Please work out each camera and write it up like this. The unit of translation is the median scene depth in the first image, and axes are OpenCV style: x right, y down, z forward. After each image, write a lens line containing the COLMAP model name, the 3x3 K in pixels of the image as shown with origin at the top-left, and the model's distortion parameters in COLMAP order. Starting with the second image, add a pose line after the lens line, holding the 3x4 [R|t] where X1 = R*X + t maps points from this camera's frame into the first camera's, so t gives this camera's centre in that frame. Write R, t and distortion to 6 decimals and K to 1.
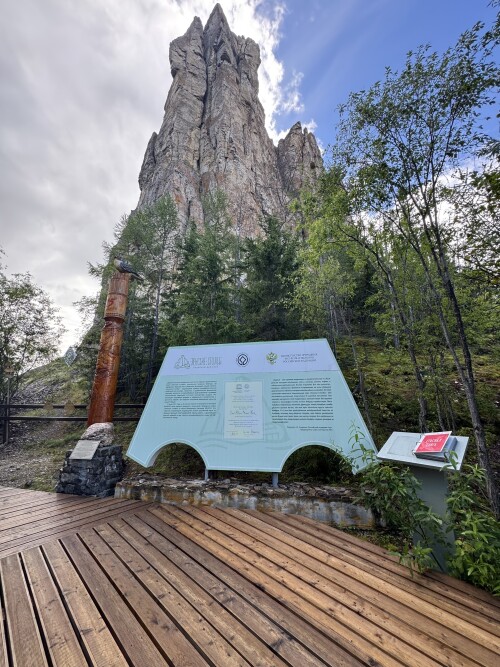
lens RADIAL K [[263.4, 0, 250.0], [0, 263.4, 333.5], [0, 0, 1]] dist [0.001464, -0.004099]
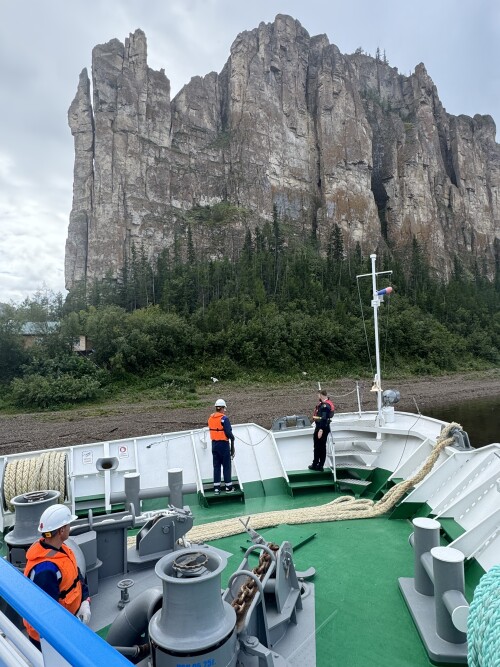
lens RADIAL K [[412.3, 0, 250.0], [0, 412.3, 333.5], [0, 0, 1]] dist [0.001978, 0.001000]
pose [[0.899877, -0.053741, -0.432819, 1.634977], [0.154894, 0.967067, 0.201965, -0.219806], [0.407711, -0.248785, 0.878566, -0.978801]]
